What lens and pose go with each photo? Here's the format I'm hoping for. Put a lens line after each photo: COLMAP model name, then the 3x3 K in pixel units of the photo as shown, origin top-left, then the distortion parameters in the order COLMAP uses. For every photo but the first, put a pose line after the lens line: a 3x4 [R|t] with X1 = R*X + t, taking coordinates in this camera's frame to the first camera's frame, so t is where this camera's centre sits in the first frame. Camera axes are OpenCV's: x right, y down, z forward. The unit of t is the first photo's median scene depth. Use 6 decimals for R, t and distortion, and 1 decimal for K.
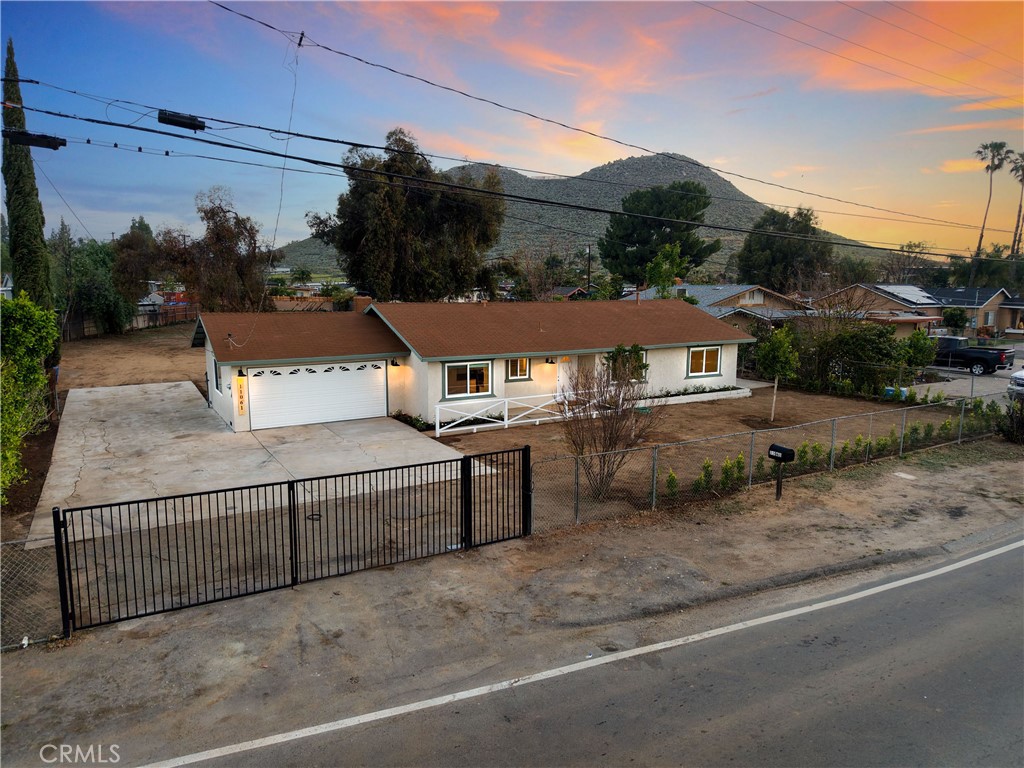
lens RADIAL K [[684.7, 0, 512.0], [0, 684.7, 384.0], [0, 0, 1]] dist [0.030553, -0.035608]
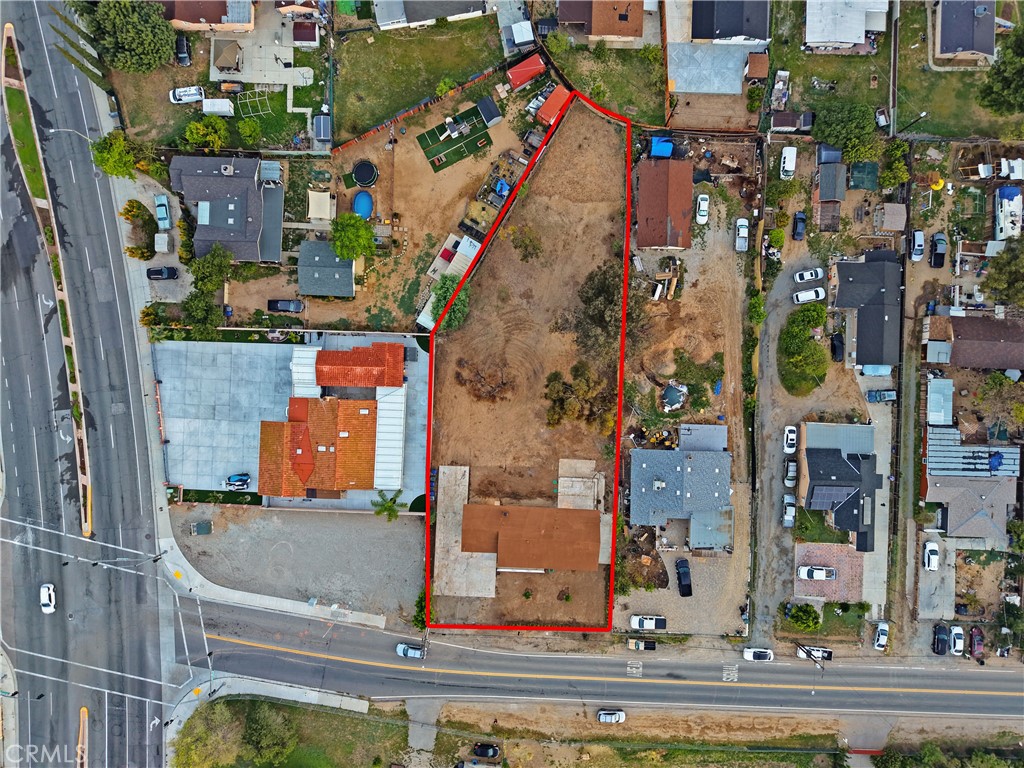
lens RADIAL K [[684.7, 0, 512.0], [0, 684.7, 384.0], [0, 0, 1]] dist [0.030553, -0.035608]
pose [[0.838147, 0.545327, -0.011332, -0.892983], [-0.071405, 0.130295, 0.988901, -6.458868], [0.540751, -0.828035, 0.148145, 1.799676]]
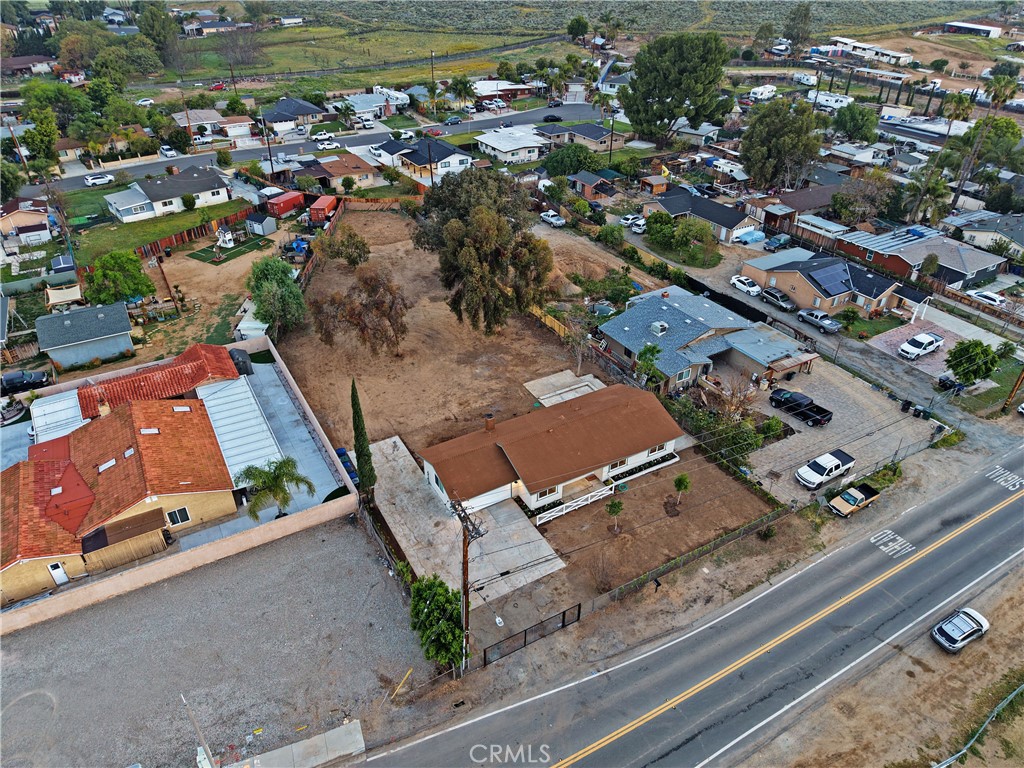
lens RADIAL K [[684.7, 0, 512.0], [0, 684.7, 384.0], [0, 0, 1]] dist [0.030553, -0.035608]
pose [[0.999878, 0.009335, -0.012546, -0.220417], [-0.003170, 0.906622, 0.421932, -1.810655], [0.015313, -0.421841, 0.906541, -1.319280]]
